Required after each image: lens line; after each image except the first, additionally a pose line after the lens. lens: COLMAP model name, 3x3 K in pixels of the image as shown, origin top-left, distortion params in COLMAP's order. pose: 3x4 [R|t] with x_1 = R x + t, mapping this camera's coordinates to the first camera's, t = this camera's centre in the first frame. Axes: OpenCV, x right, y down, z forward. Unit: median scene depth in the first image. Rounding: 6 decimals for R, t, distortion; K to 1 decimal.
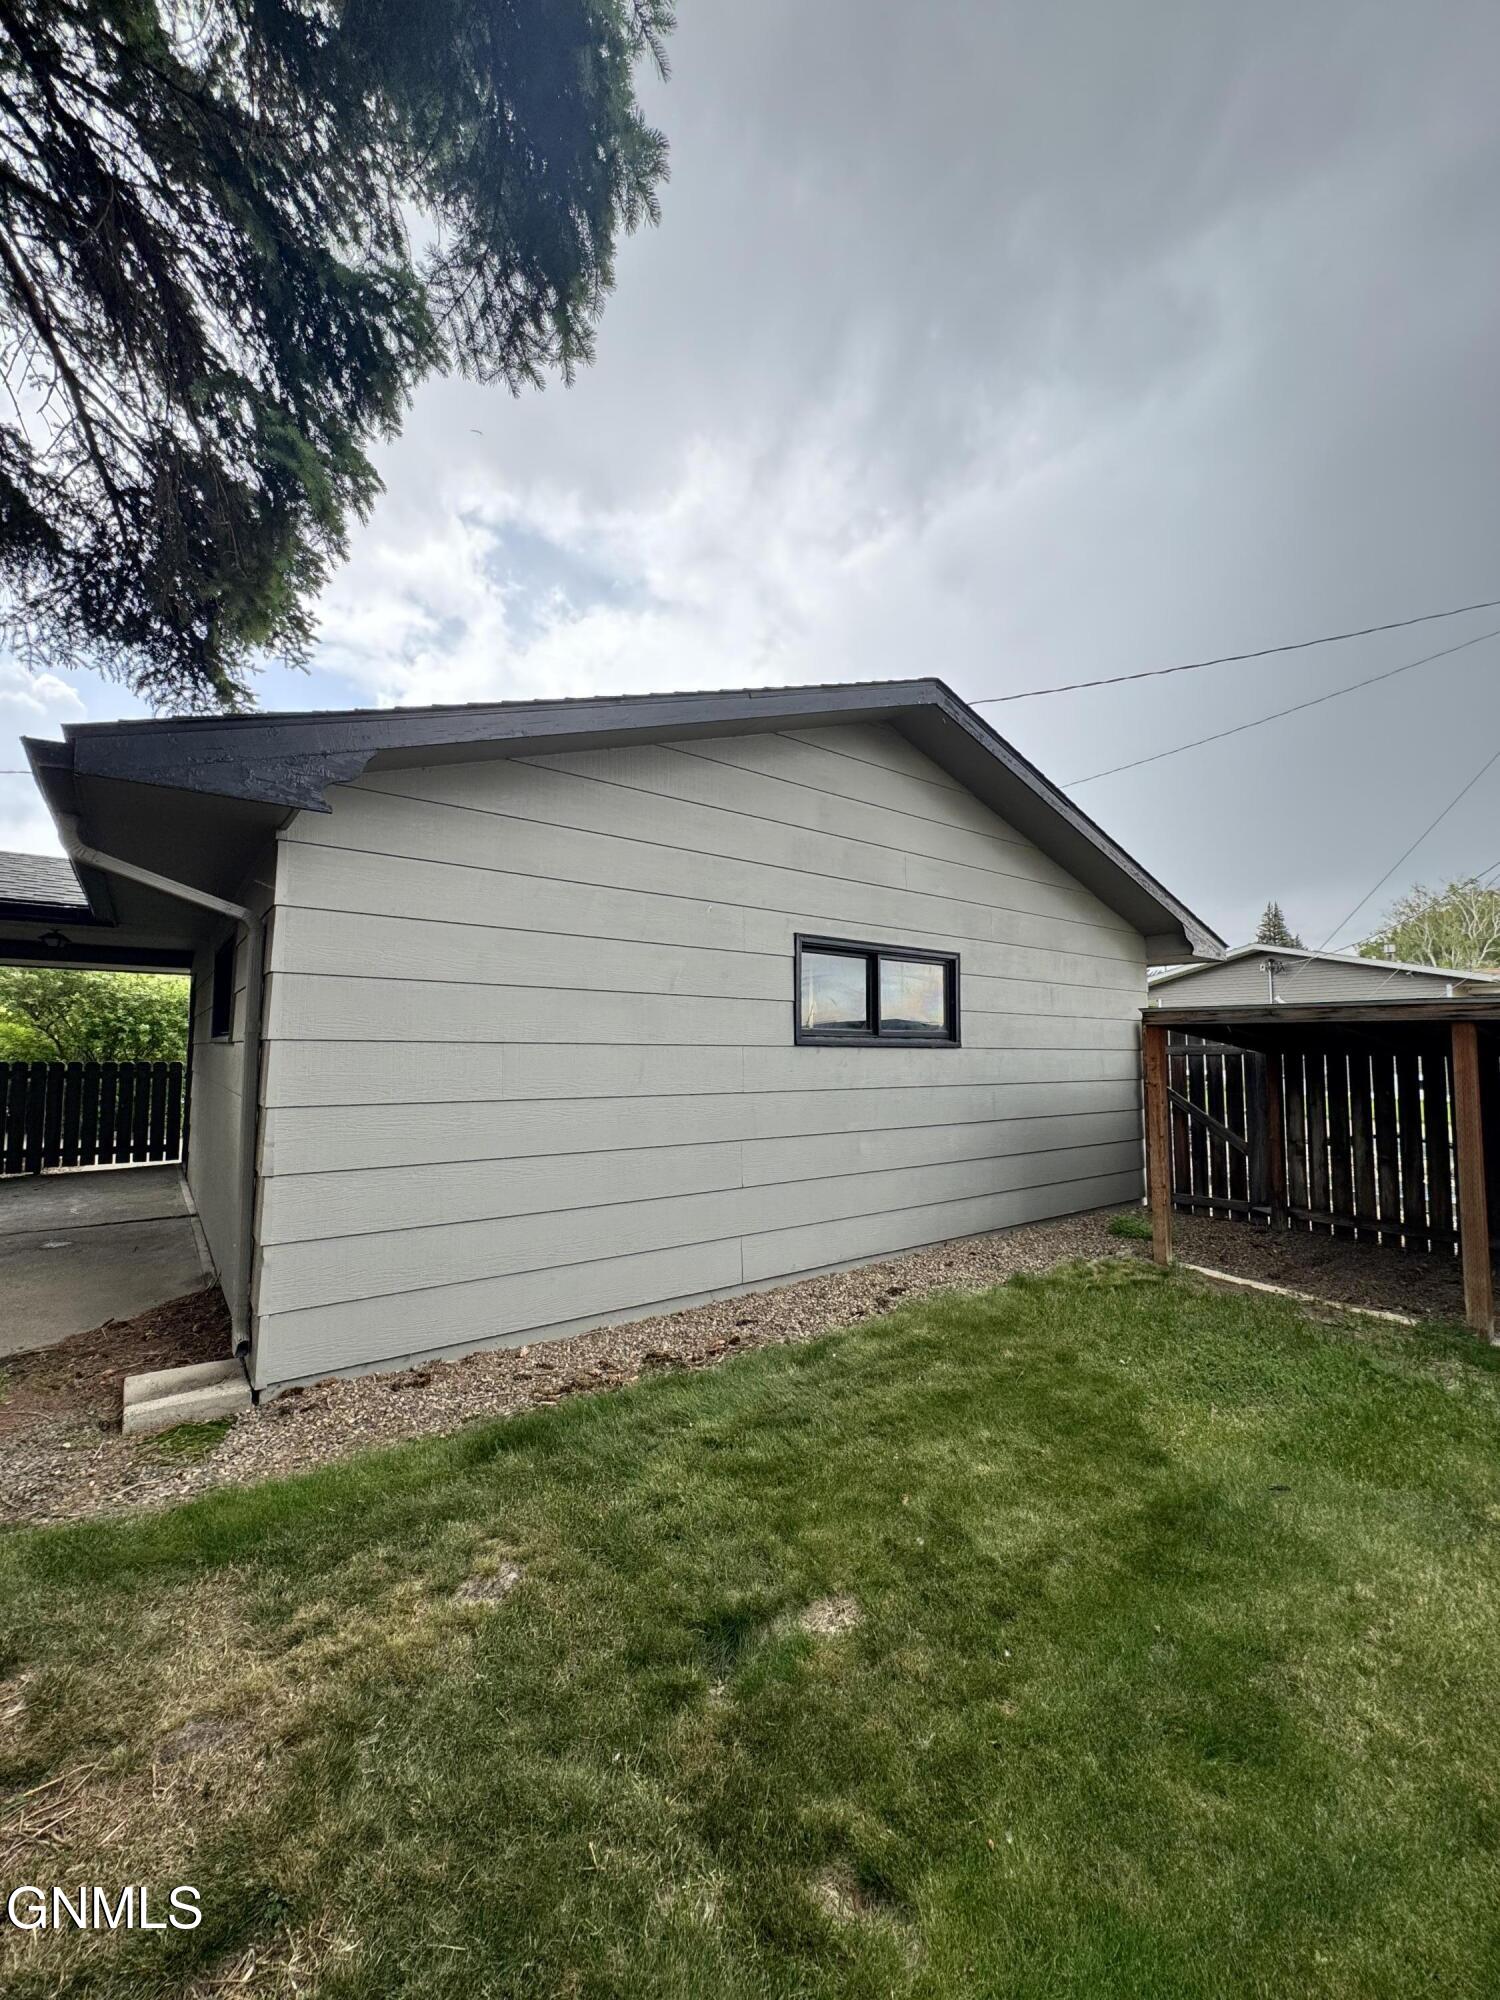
lens RADIAL K [[798.5, 0, 750.6], [0, 798.5, 1003.8], [0, 0, 1]] dist [-0.004088, -0.000019]
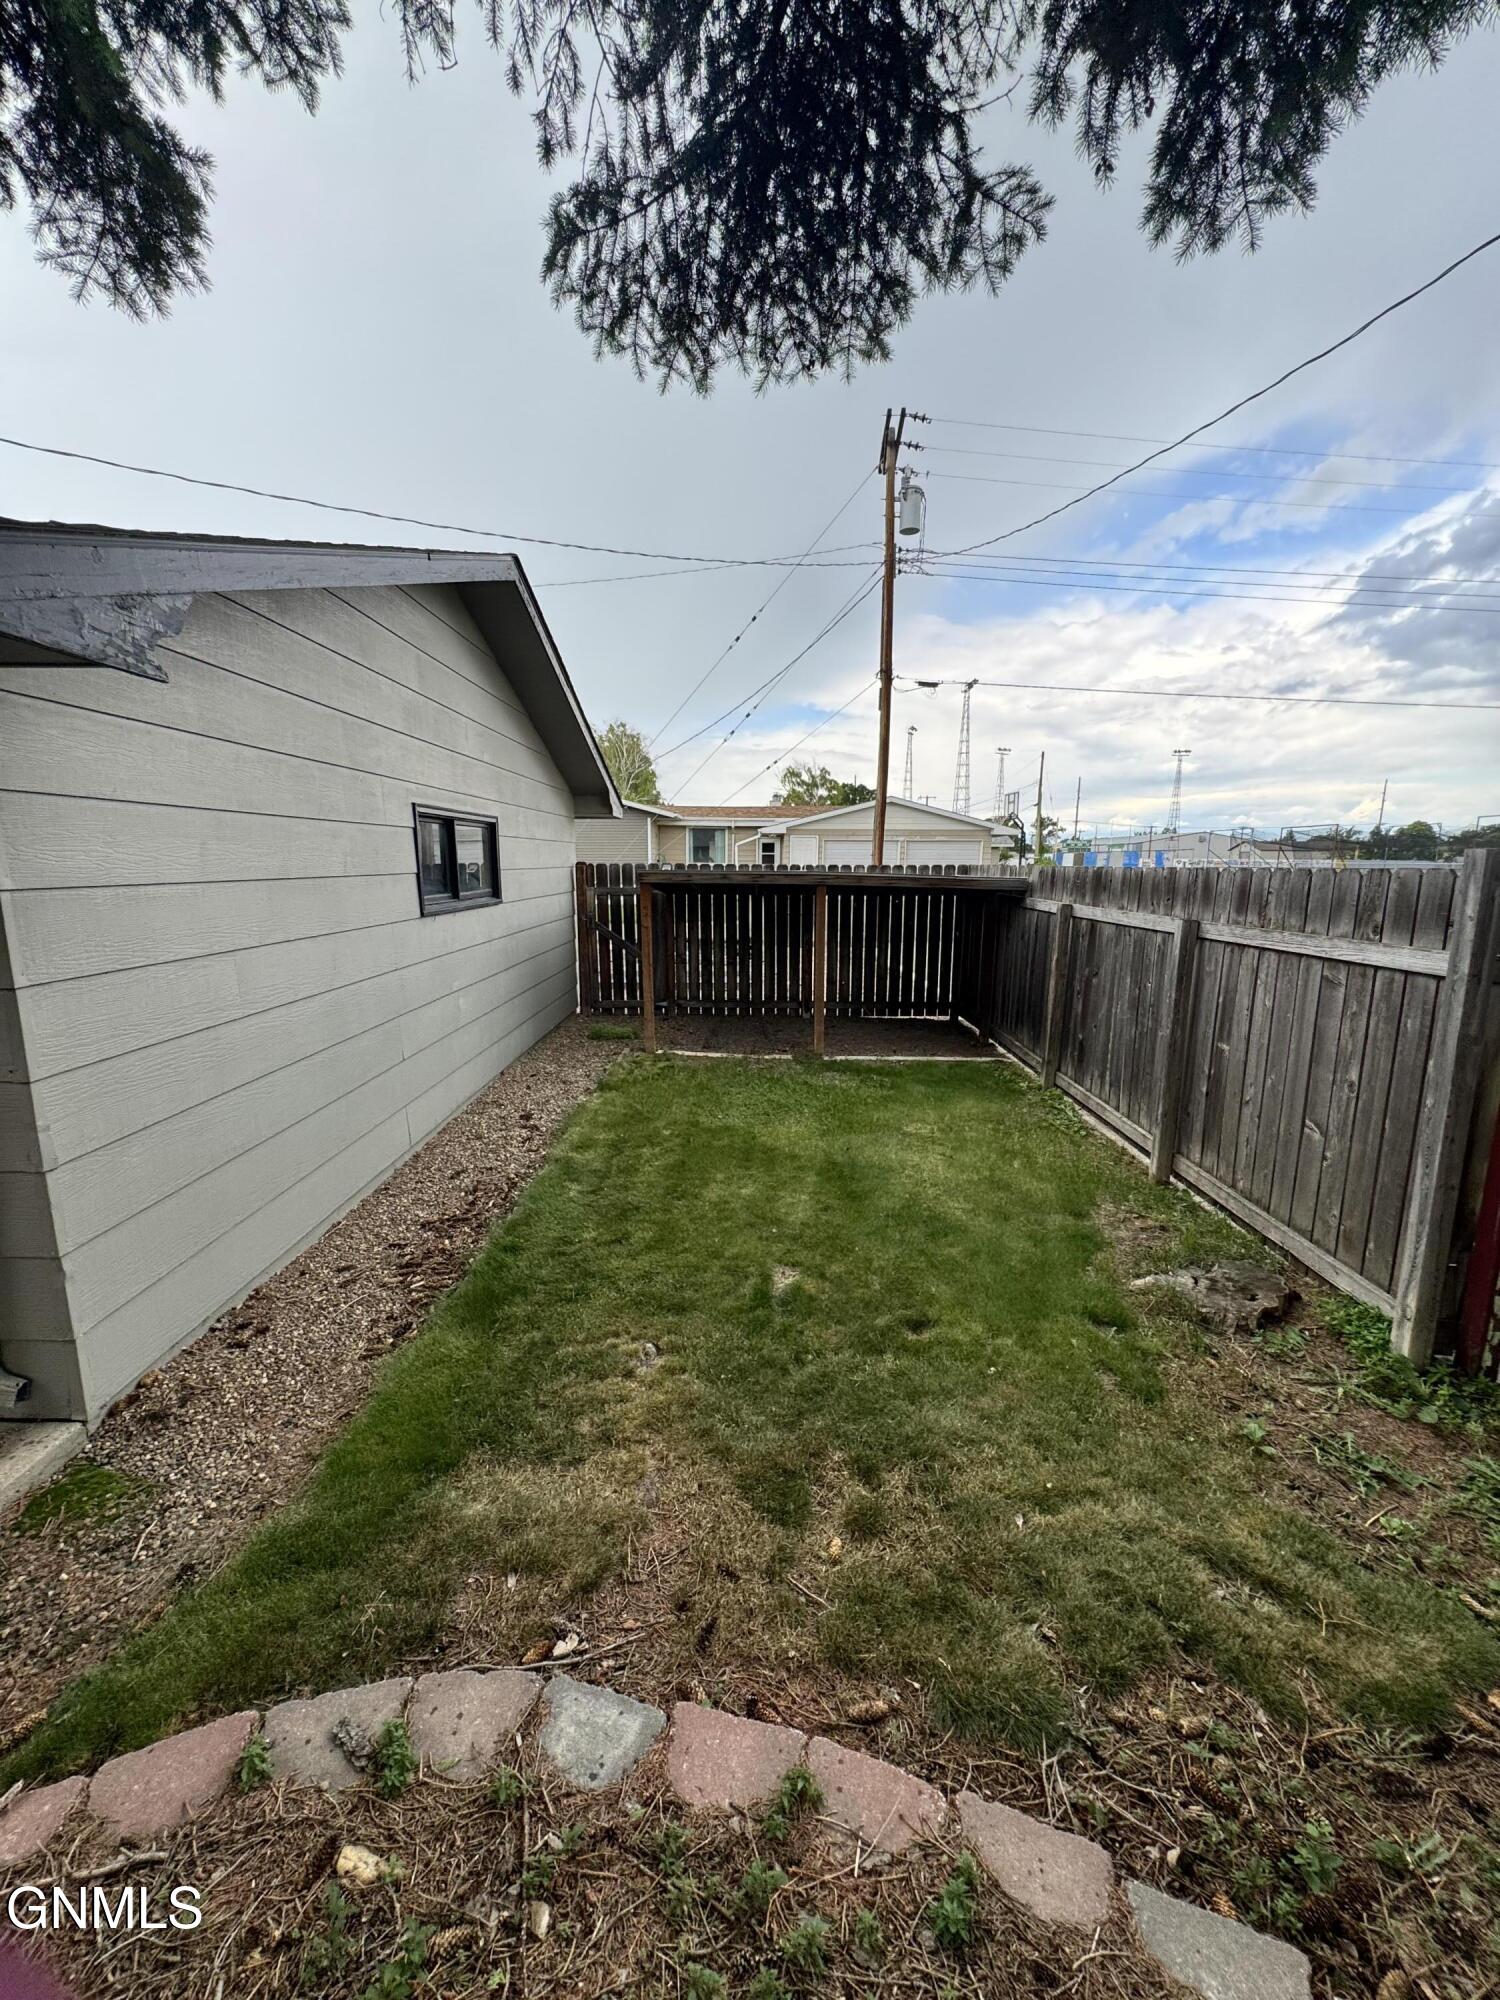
lens RADIAL K [[798.5, 0, 754.8], [0, 798.5, 1004.1], [0, 0, 1]] dist [-0.004088, -0.000019]
pose [[0.602794, -0.145470, 0.784524, -0.686756], [-0.049844, 0.974454, 0.218986, -0.114359], [-0.796338, -0.171108, 0.580144, 0.067565]]
